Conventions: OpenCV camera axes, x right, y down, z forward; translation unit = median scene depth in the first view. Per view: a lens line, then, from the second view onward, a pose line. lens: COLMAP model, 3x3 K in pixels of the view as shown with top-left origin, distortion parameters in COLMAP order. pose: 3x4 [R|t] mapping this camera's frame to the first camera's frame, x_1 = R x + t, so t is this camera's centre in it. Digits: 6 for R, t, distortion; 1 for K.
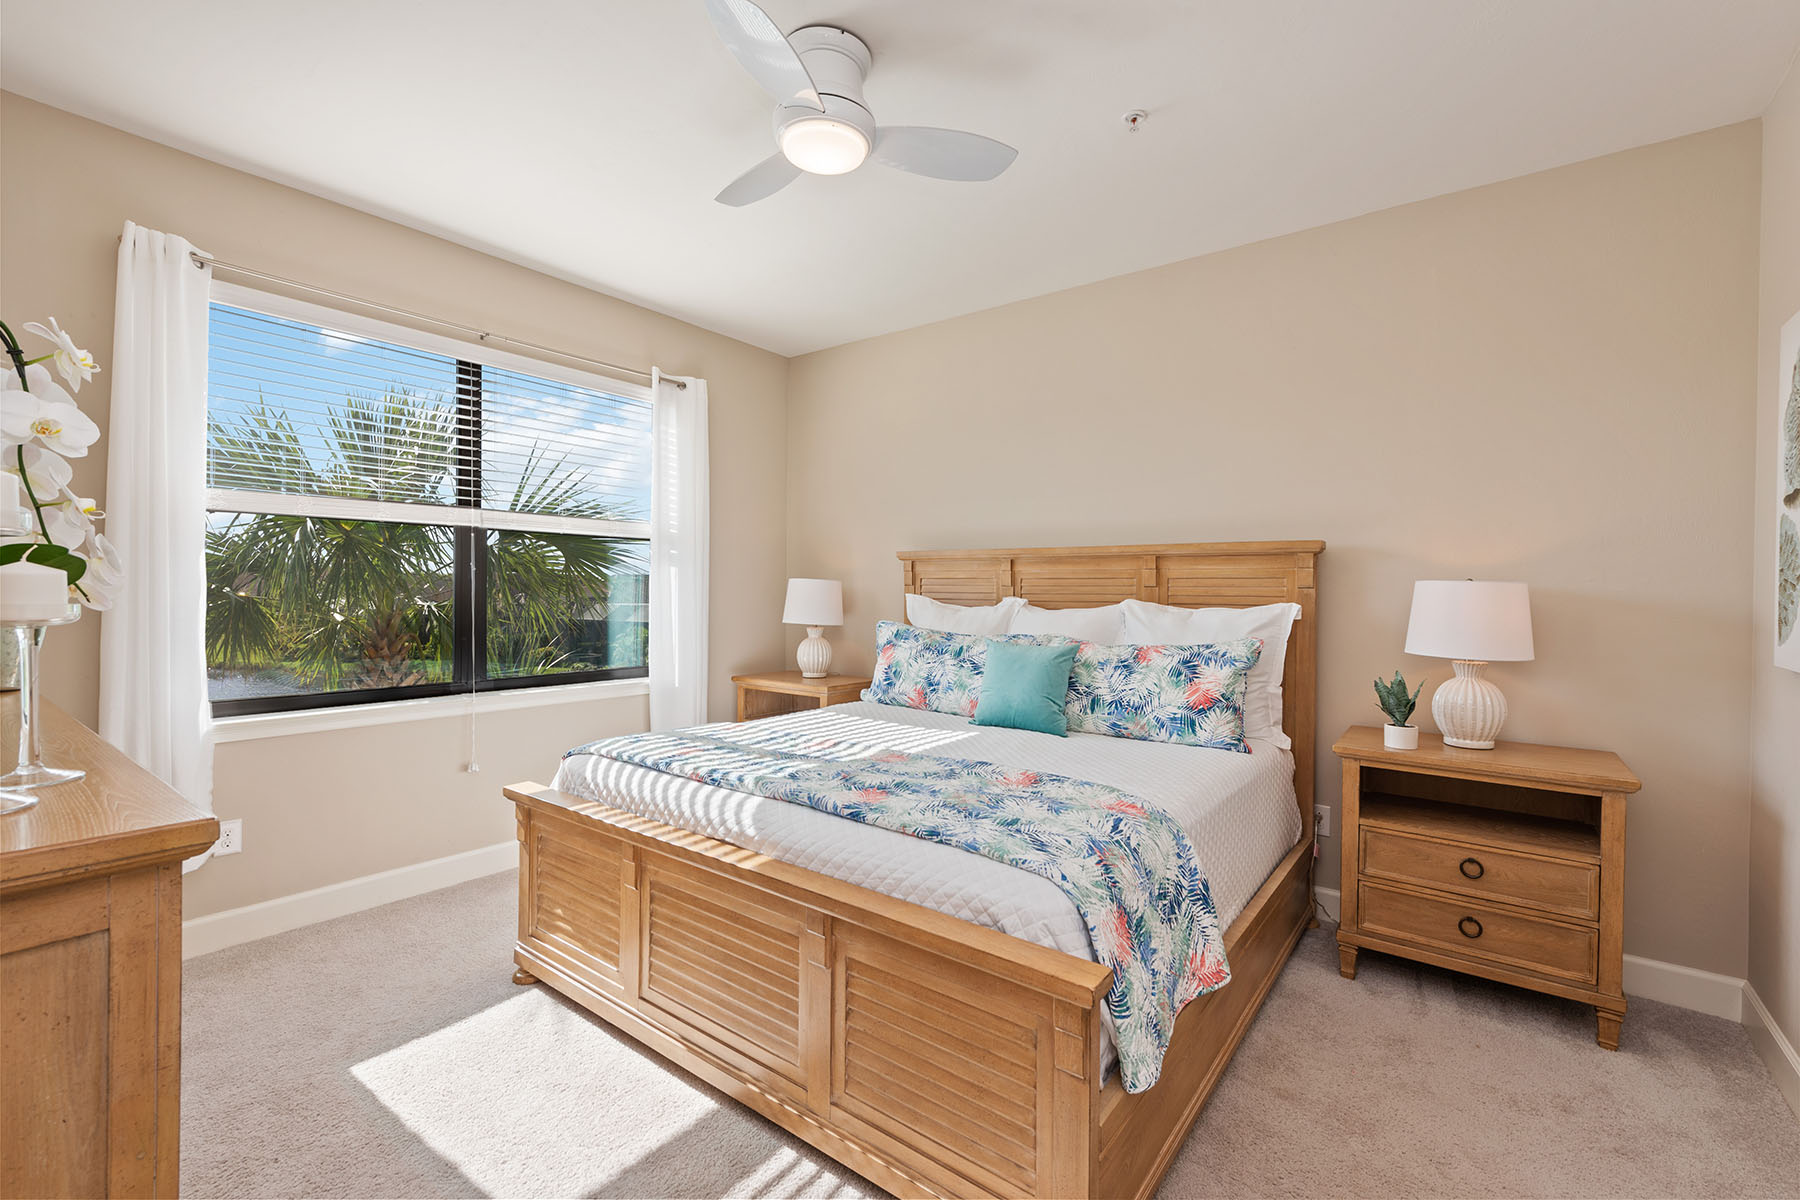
lens RADIAL K [[810.2, 0, 892.3], [0, 810.2, 601.2], [0, 0, 1]] dist [0.009167, -0.004224]
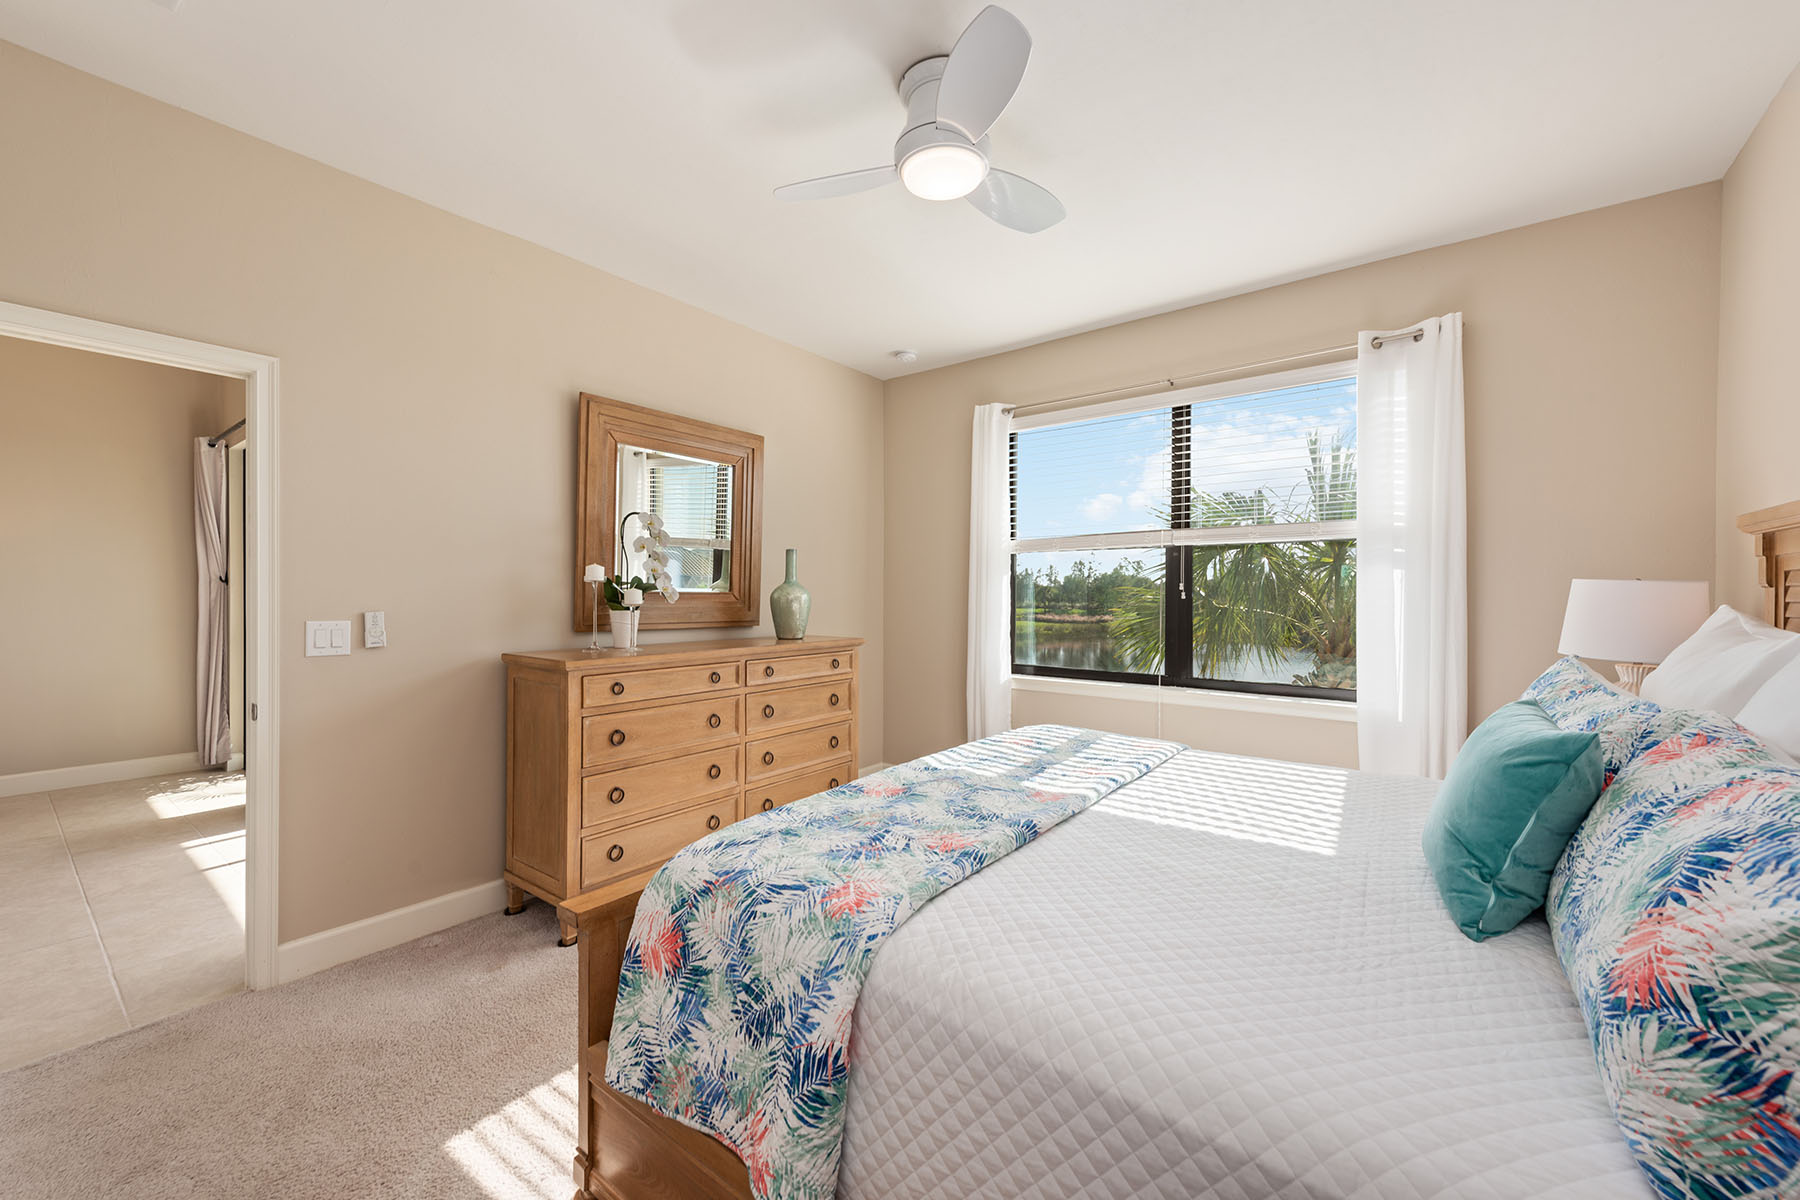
lens RADIAL K [[708.1, 0, 863.1], [0, 708.1, 596.0], [0, 0, 1]] dist [0.013183, -0.000057]
pose [[-0.054329, -0.008458, -0.998487, 0.530551], [-0.015876, 0.999845, -0.007606, -0.003657], [0.998397, 0.015438, -0.054455, 0.603640]]
